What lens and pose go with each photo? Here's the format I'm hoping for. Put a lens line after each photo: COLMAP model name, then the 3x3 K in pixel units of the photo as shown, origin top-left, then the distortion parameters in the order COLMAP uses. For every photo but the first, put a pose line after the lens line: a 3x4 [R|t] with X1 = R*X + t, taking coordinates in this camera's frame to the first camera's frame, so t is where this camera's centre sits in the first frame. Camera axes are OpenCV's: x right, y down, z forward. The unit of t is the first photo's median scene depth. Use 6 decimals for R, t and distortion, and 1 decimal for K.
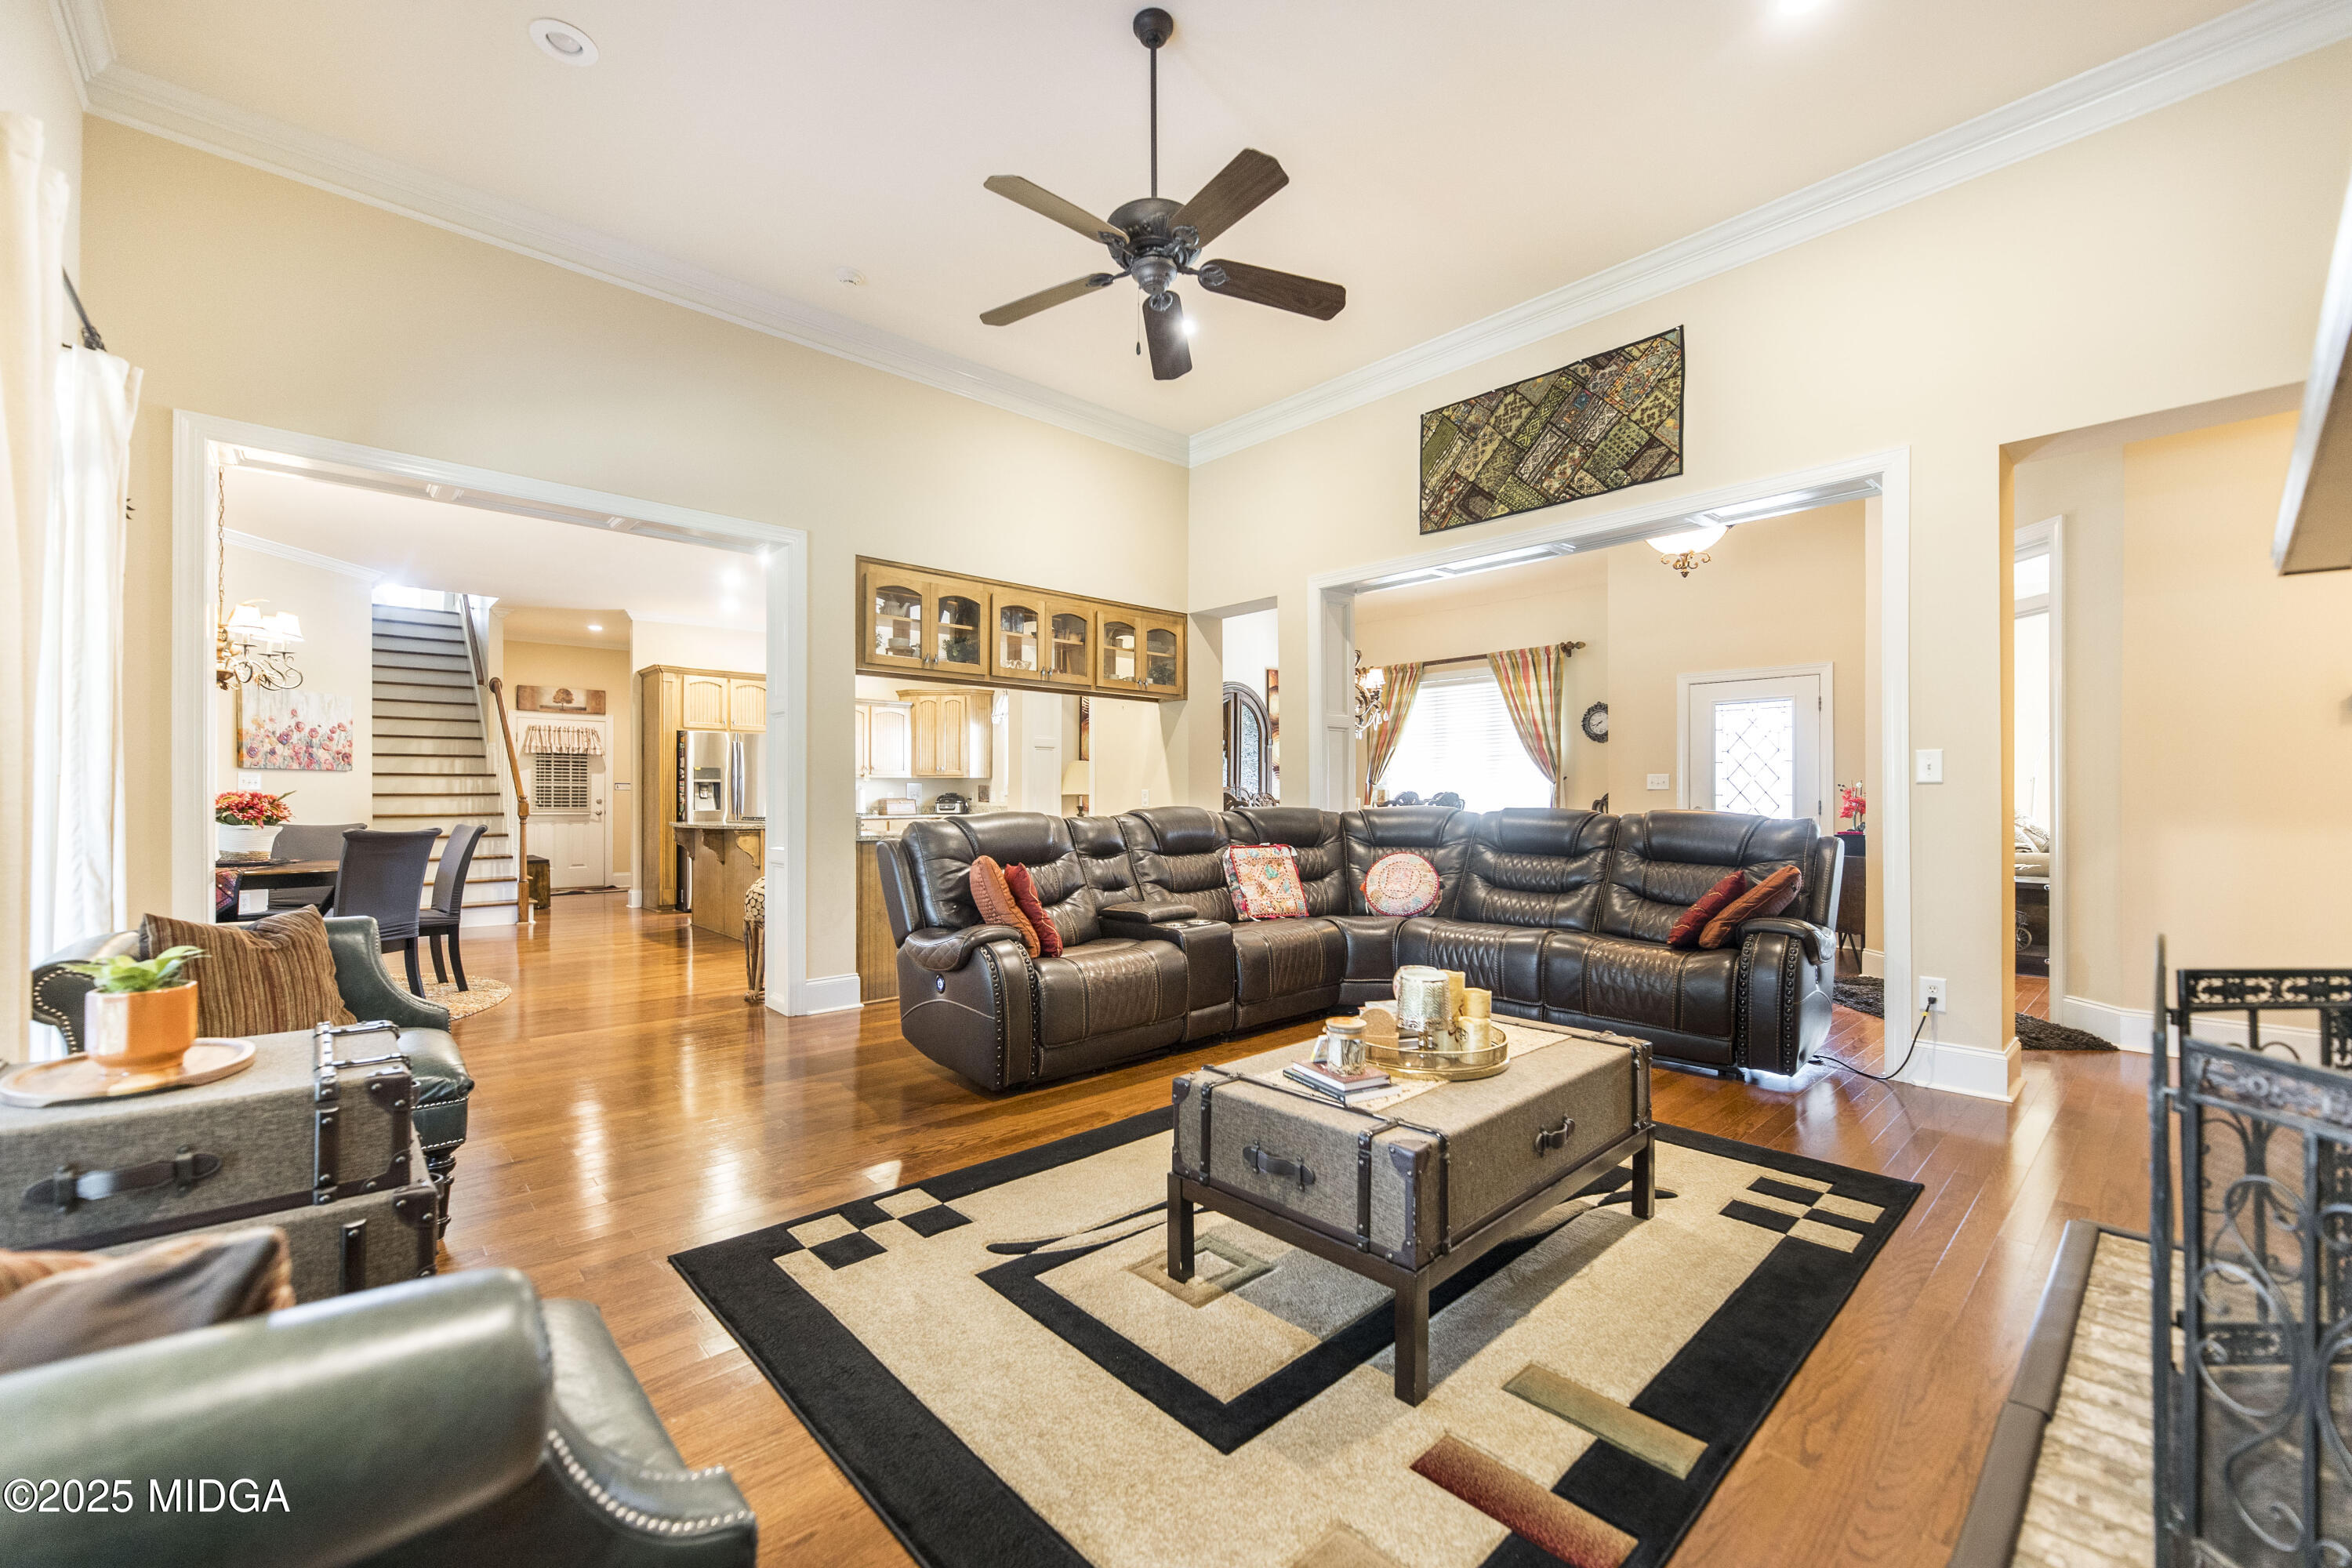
lens RADIAL K [[971.1, 0, 1164.4], [0, 971.1, 792.7], [0, 0, 1]] dist [-0.002365, 0.000495]
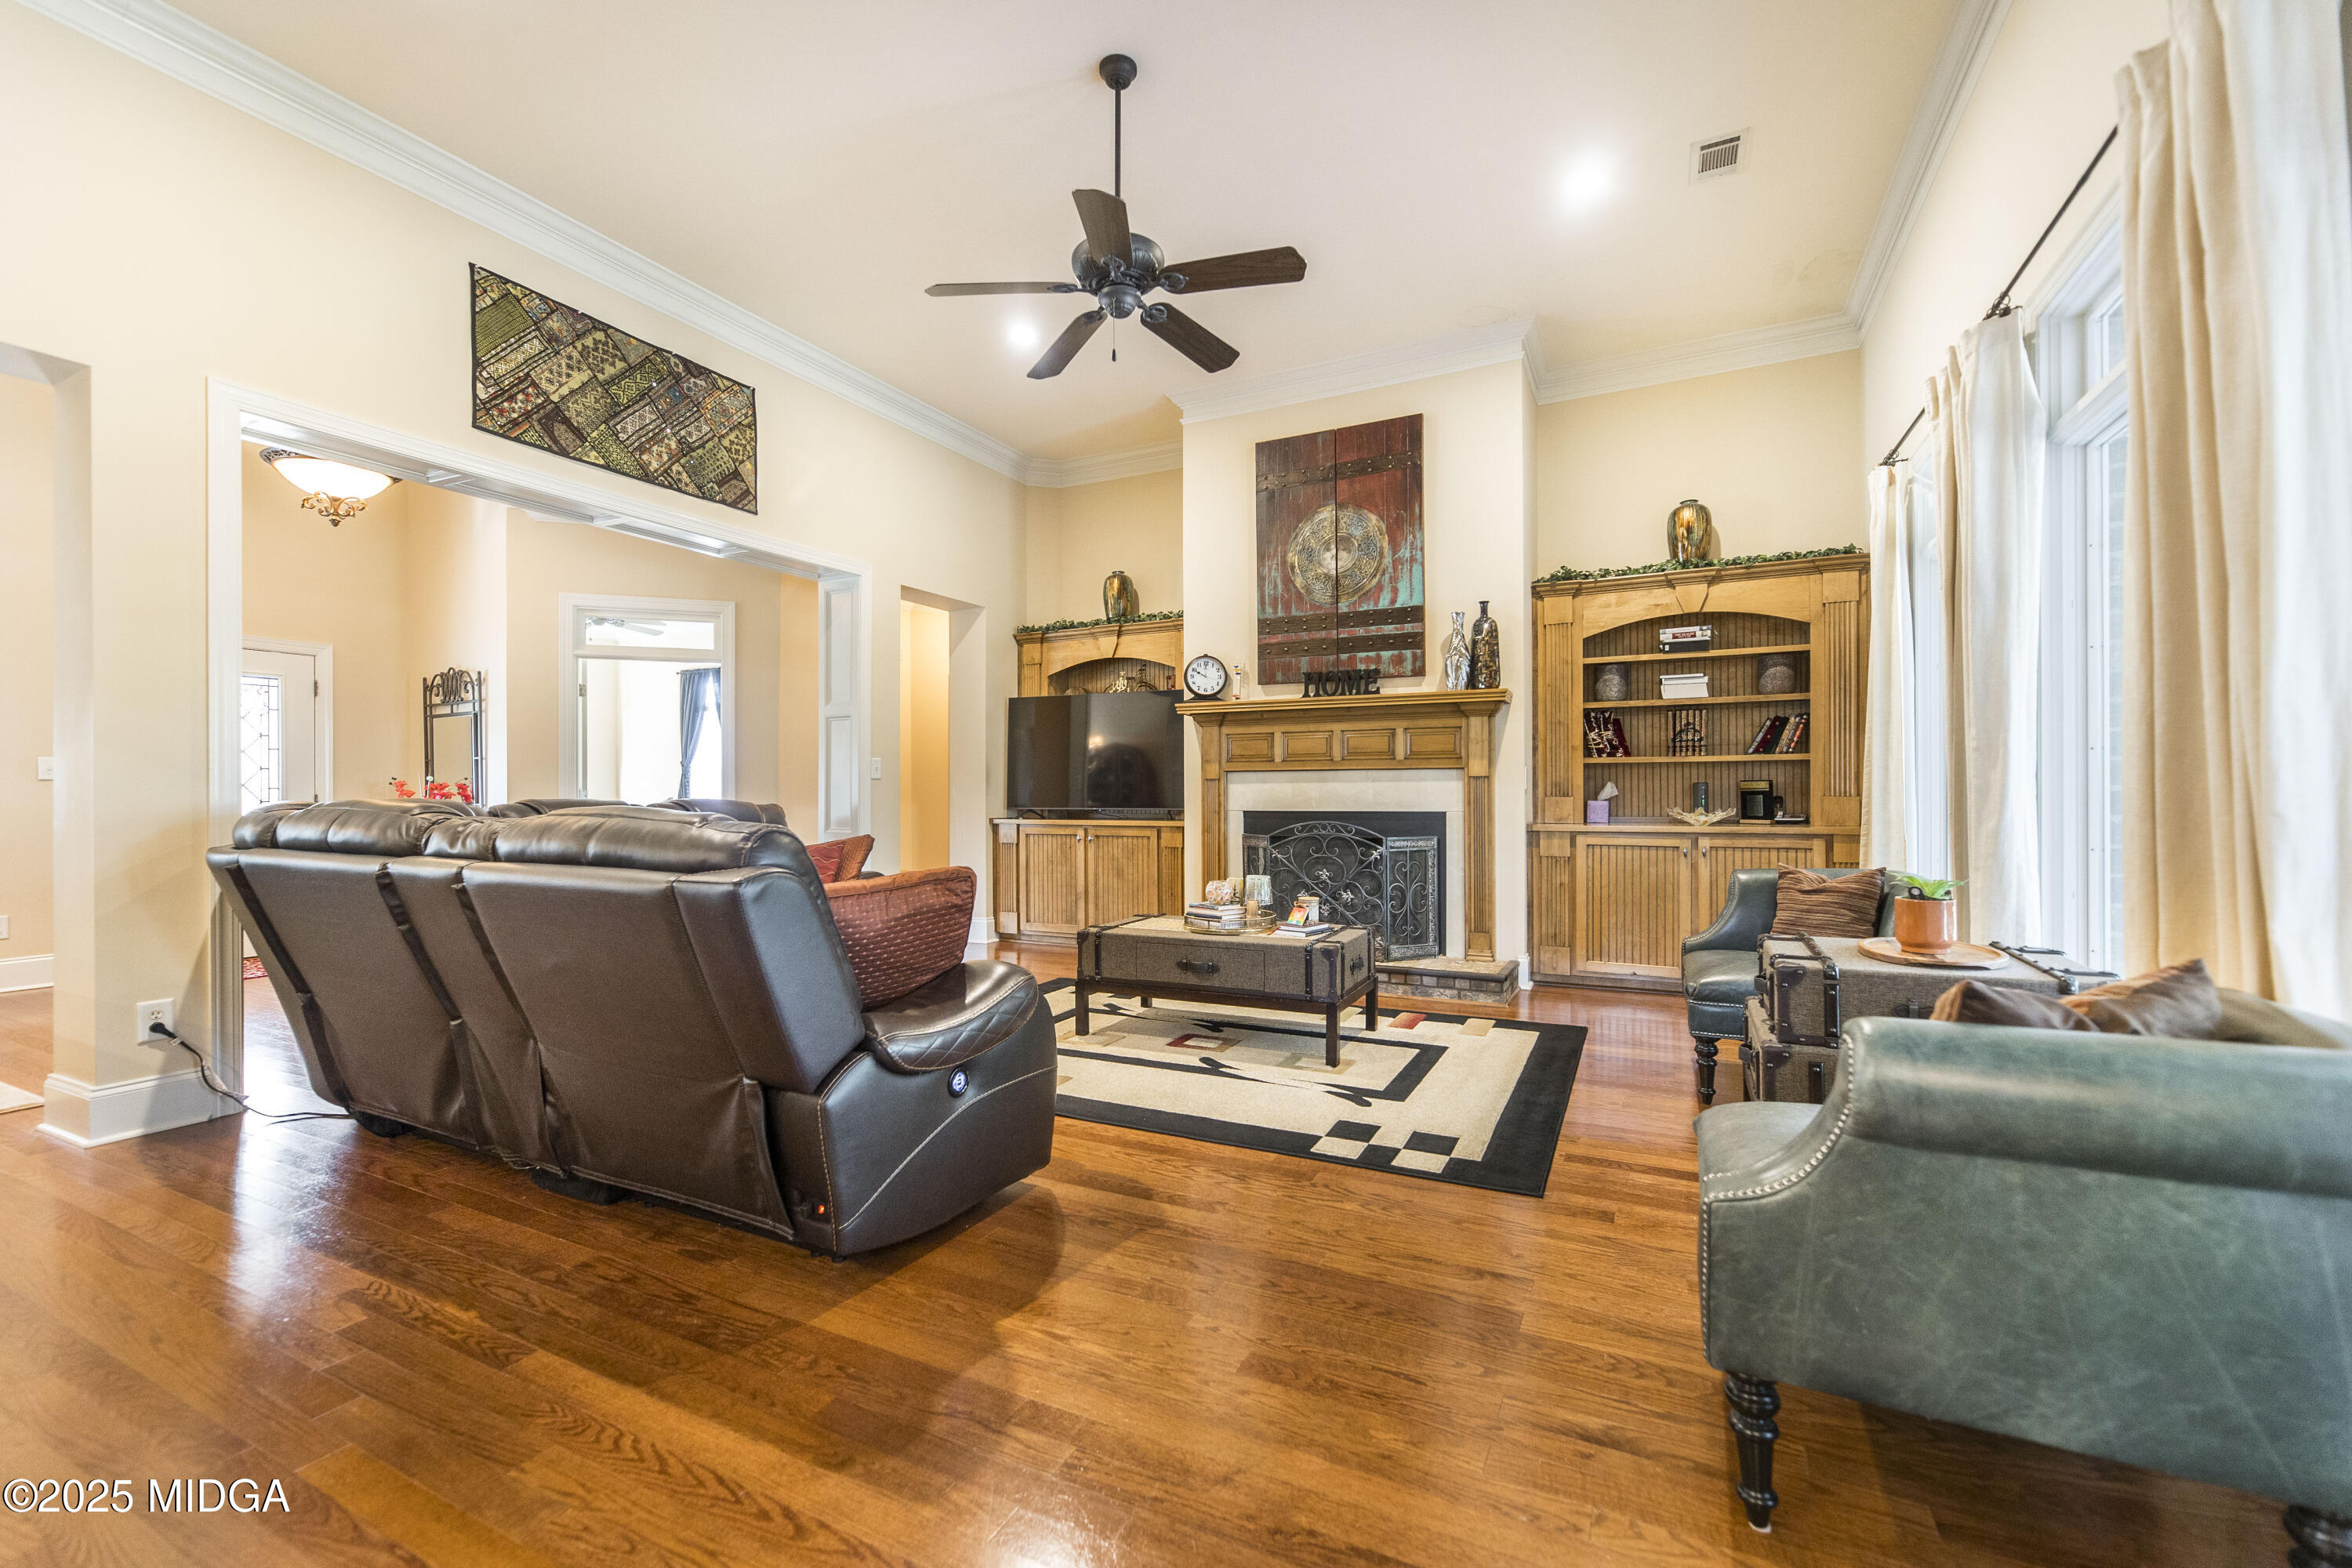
lens RADIAL K [[971.1, 0, 1151.7], [0, 971.1, 787.6], [0, 0, 1]] dist [-0.002365, 0.000495]
pose [[-0.358668, 0.005636, 0.933448, -0.597540], [0.000261, 0.999982, -0.005937, 0.010009], [-0.933465, -0.001885, -0.358664, 0.782097]]
